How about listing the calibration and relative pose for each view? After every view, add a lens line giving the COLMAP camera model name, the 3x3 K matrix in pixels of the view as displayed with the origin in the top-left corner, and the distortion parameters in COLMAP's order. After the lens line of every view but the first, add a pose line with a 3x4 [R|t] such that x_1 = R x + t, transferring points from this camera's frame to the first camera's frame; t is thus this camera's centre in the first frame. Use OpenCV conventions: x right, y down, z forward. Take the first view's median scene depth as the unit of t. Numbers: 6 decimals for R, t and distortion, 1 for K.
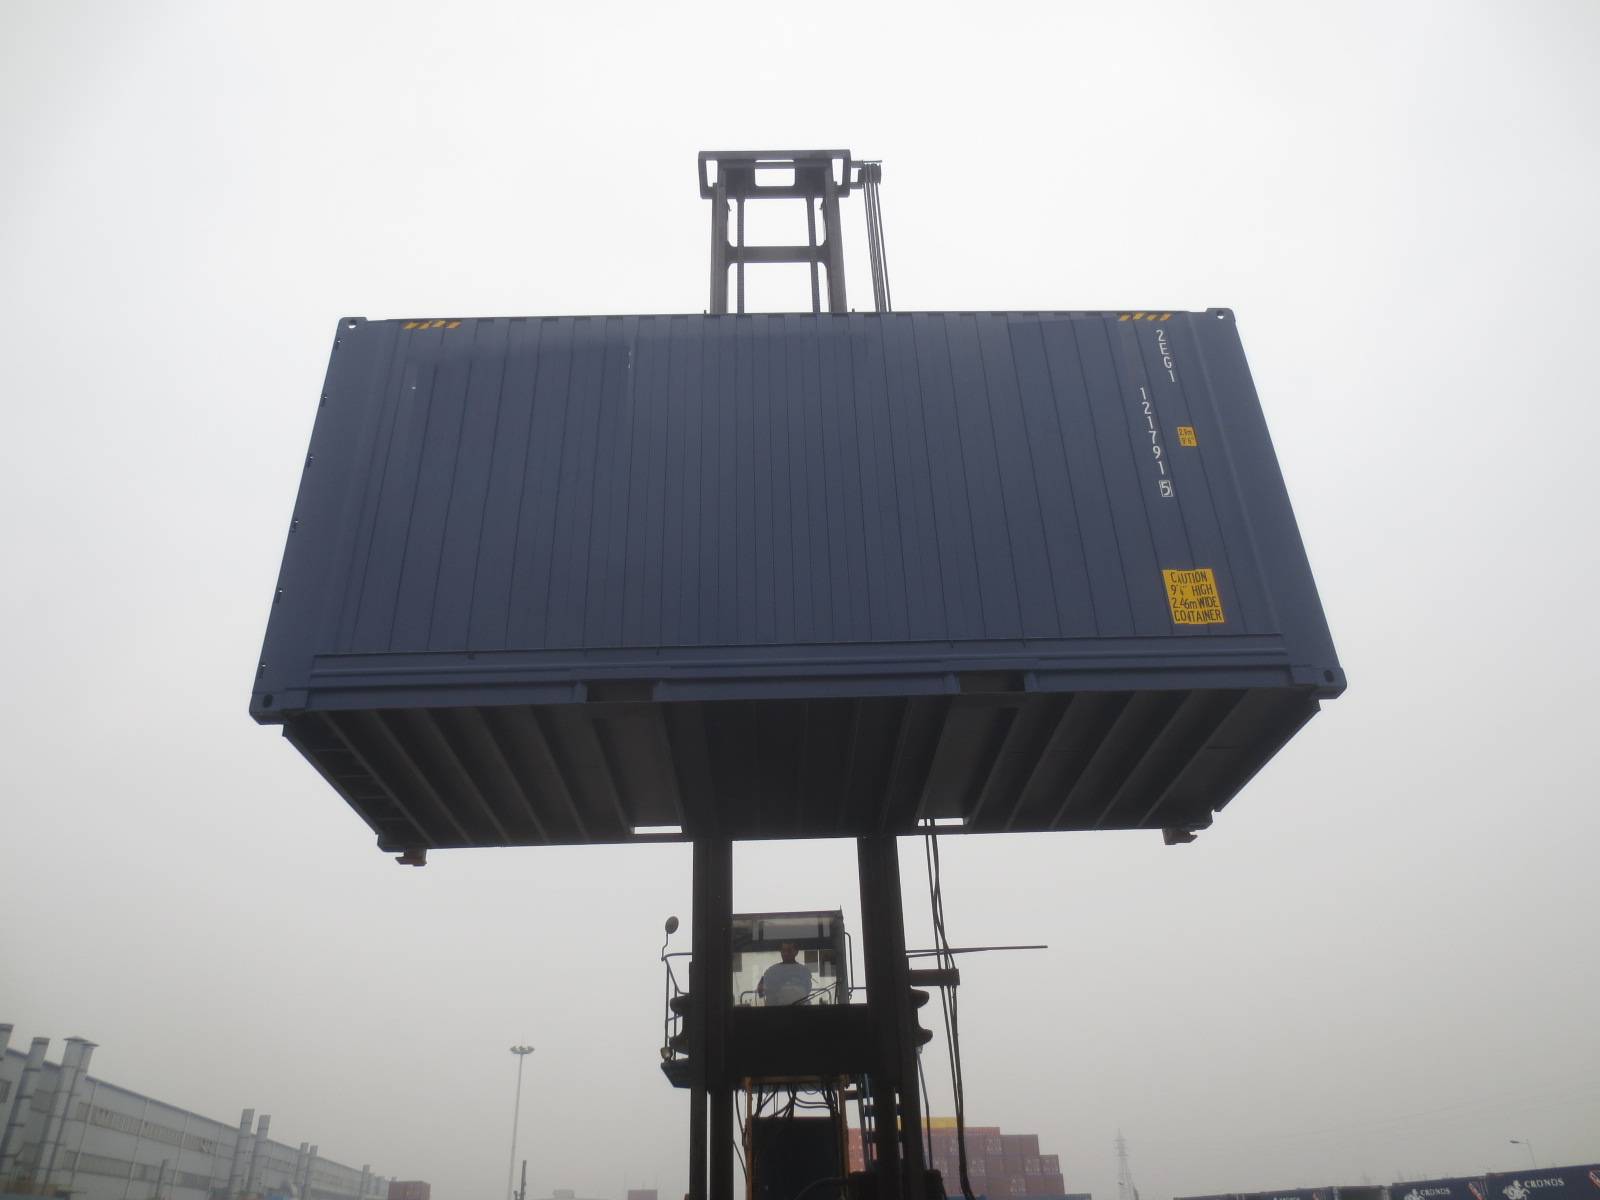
lens RADIAL K [[1134.5, 0, 800.0], [0, 1134.5, 600.0], [0, 0, 1]] dist [-0.043858, 0.027718]
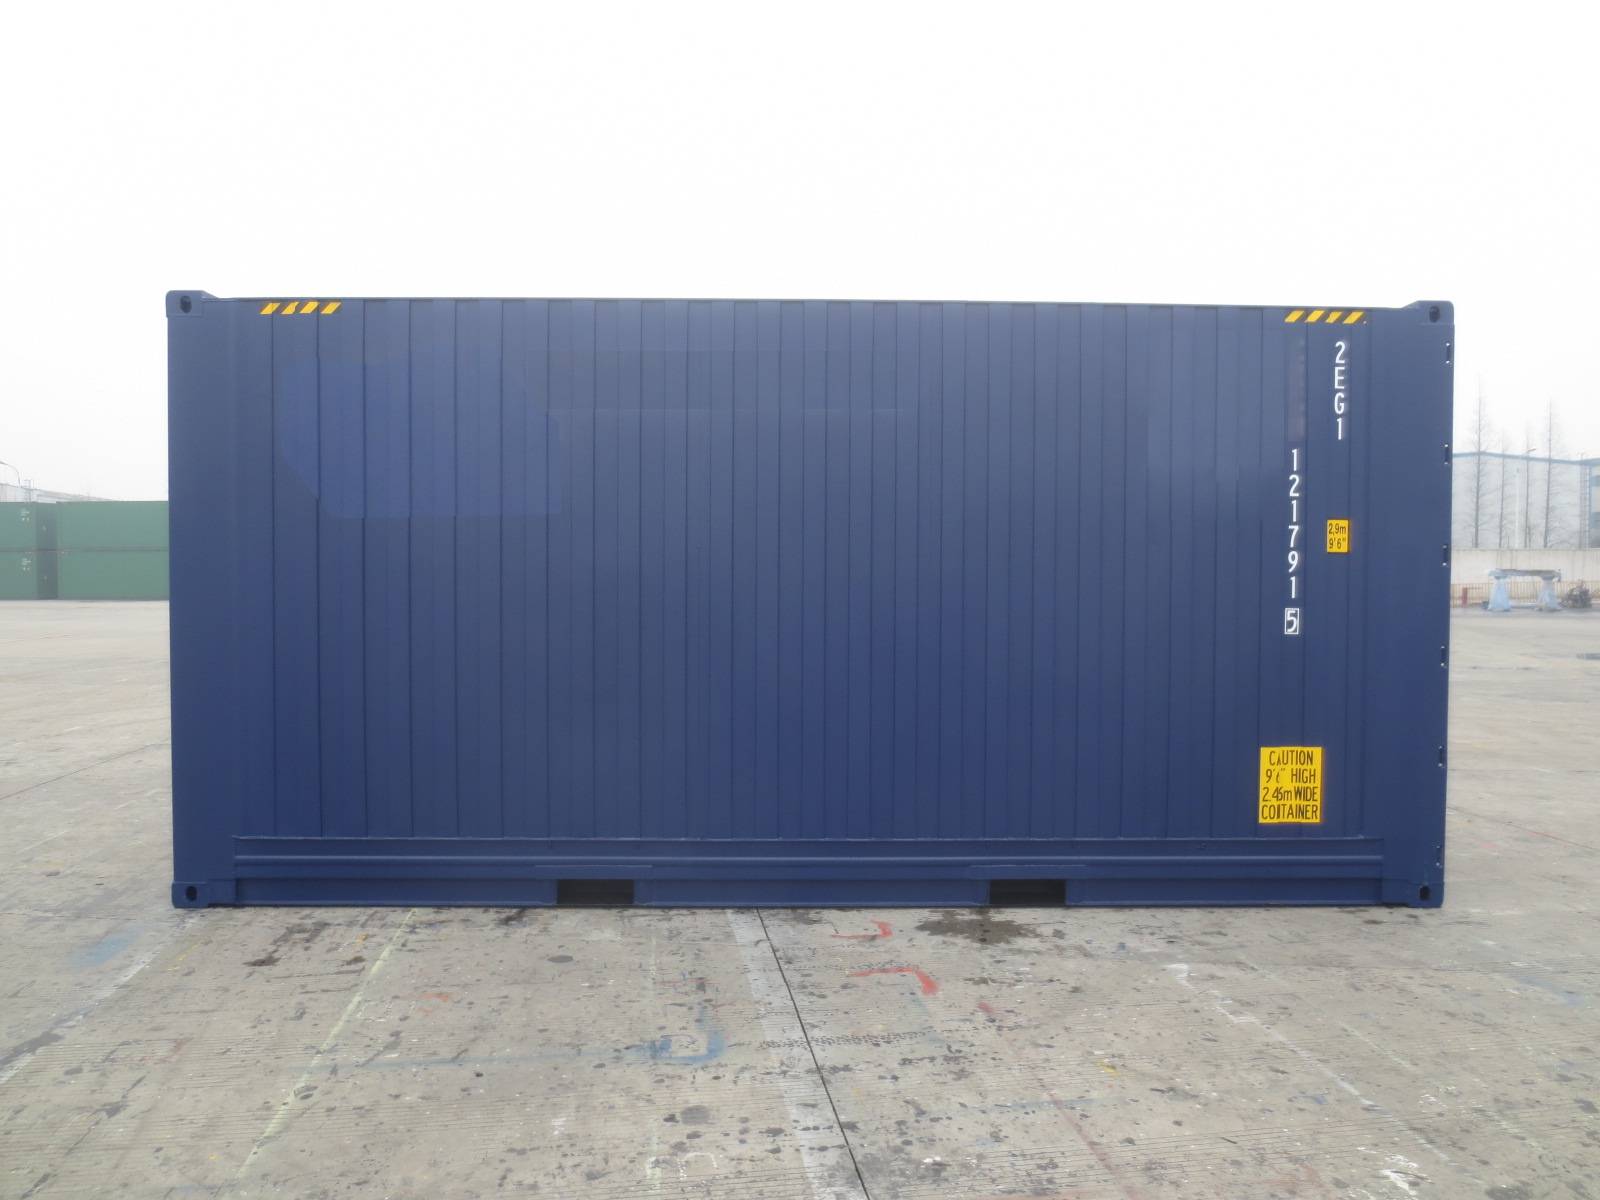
lens RADIAL K [[1134.5, 0, 800.0], [0, 1134.5, 600.0], [0, 0, 1]] dist [-0.043858, 0.027718]
pose [[0.999135, 0.041442, -0.003431, -0.008300], [-0.033526, 0.851592, 0.523132, -0.500389], [0.024601, -0.522565, 0.852245, 0.346437]]
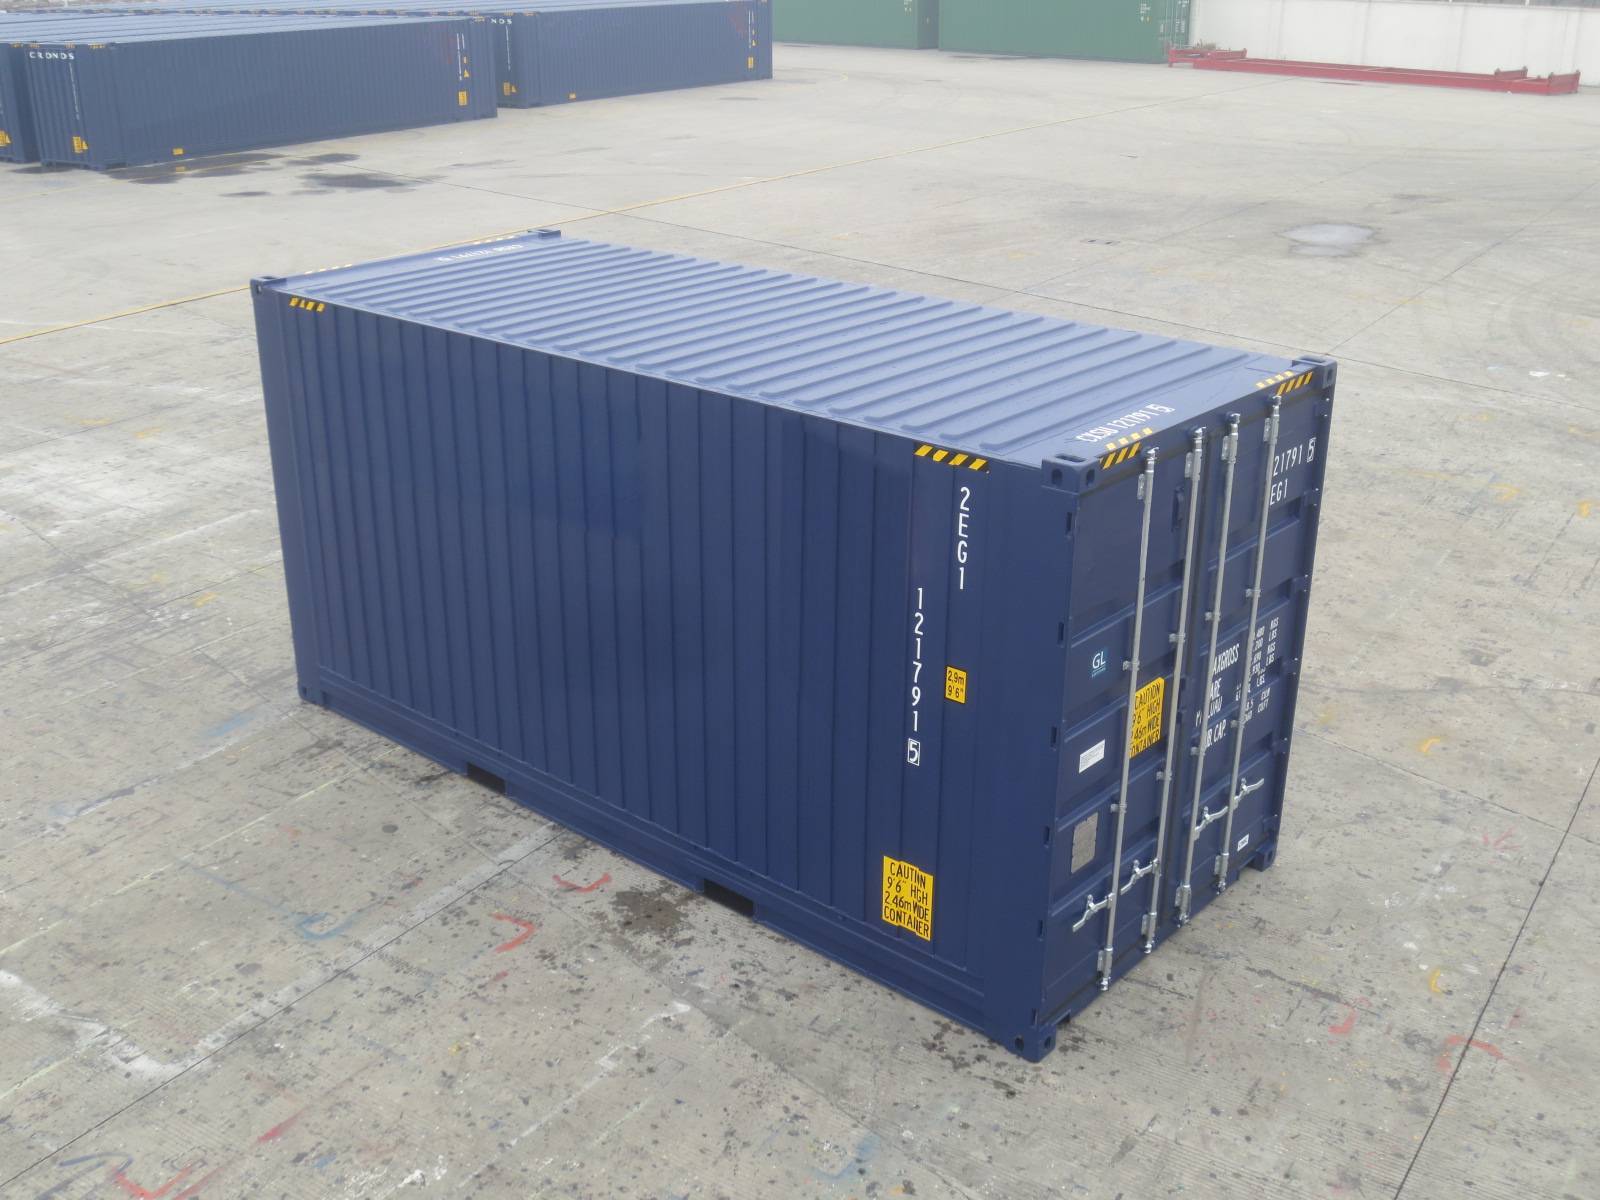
lens RADIAL K [[1681.9, 0, 800.0], [0, 1681.9, 600.0], [0, 0, 1]] dist [-0.113382, 0.110094]
pose [[0.737303, 0.286820, -0.611652, 0.918291], [0.315316, 0.654619, 0.687059, -0.950332], [0.597461, -0.699435, 0.392214, 0.590109]]
